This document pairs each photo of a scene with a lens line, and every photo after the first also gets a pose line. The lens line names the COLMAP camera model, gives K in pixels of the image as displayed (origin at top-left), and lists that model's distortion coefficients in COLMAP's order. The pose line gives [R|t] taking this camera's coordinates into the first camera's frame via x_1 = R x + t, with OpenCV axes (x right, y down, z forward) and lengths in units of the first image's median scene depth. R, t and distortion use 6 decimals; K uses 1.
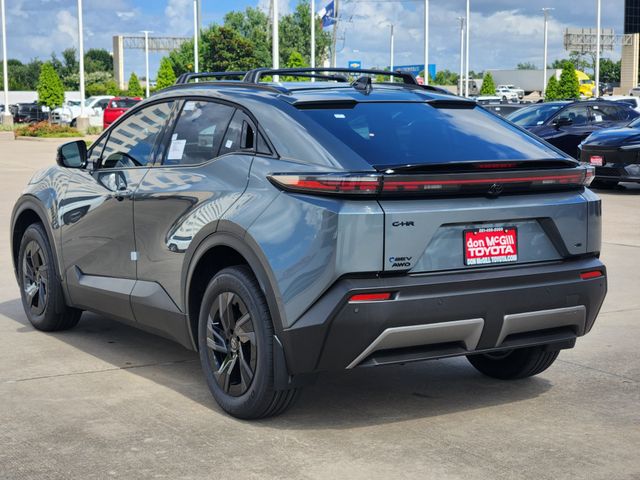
lens RADIAL K [[1195.8, 0, 320.0], [0, 1195.8, 240.0], [0, 0, 1]] dist [0.002805, -0.035999]
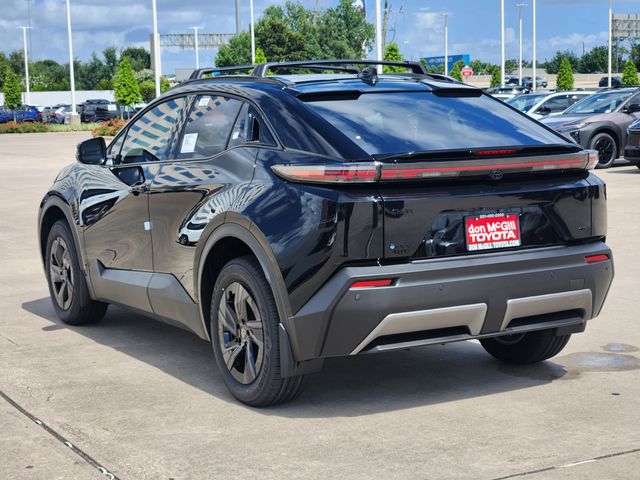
lens RADIAL K [[1195.8, 0, 320.0], [0, 1195.8, 240.0], [0, 0, 1]] dist [0.002805, -0.035999]
pose [[0.998936, -0.019209, -0.041921, 0.039149], [0.019451, 0.999796, 0.005387, 0.003725], [0.041809, -0.006197, 0.999106, -0.017766]]
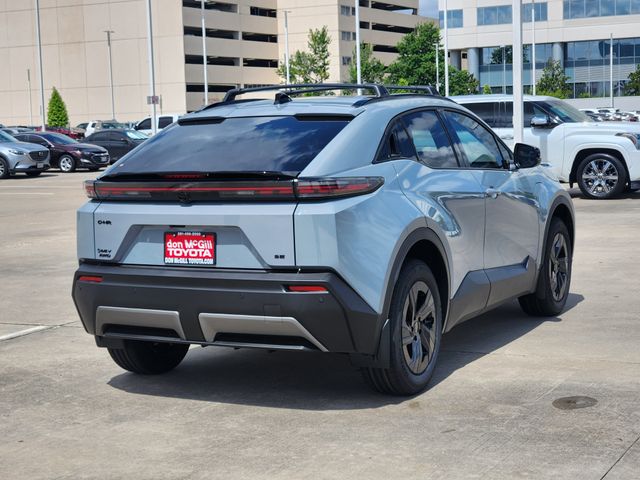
lens RADIAL K [[1176.6, 0, 320.0], [0, 1176.6, 240.0], [0, 0, 1]] dist [-0.052317, 0.050153]
pose [[0.489786, 0.074586, -0.868646, 1.139410], [-0.058075, 0.996912, 0.052854, -0.066898], [0.869906, 0.024560, 0.492605, 0.563577]]
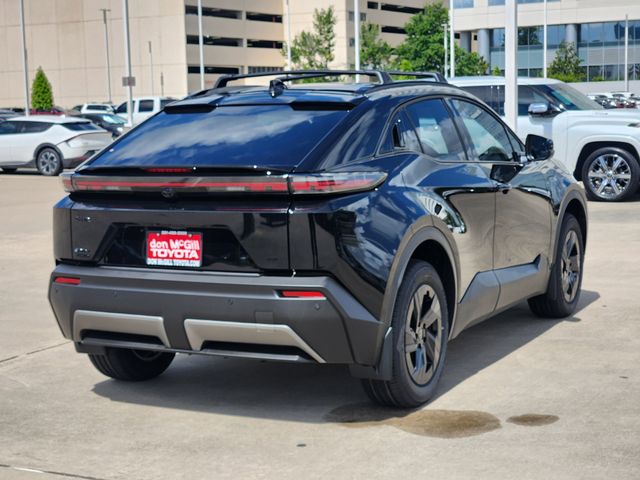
lens RADIAL K [[1195.8, 0, 320.0], [0, 1195.8, 240.0], [0, 0, 1]] dist [0.002805, -0.035999]
pose [[0.485357, 0.089147, -0.869759, 1.080815], [-0.063896, 0.995745, 0.066404, -0.077563], [0.871978, 0.023345, 0.488988, 0.604257]]
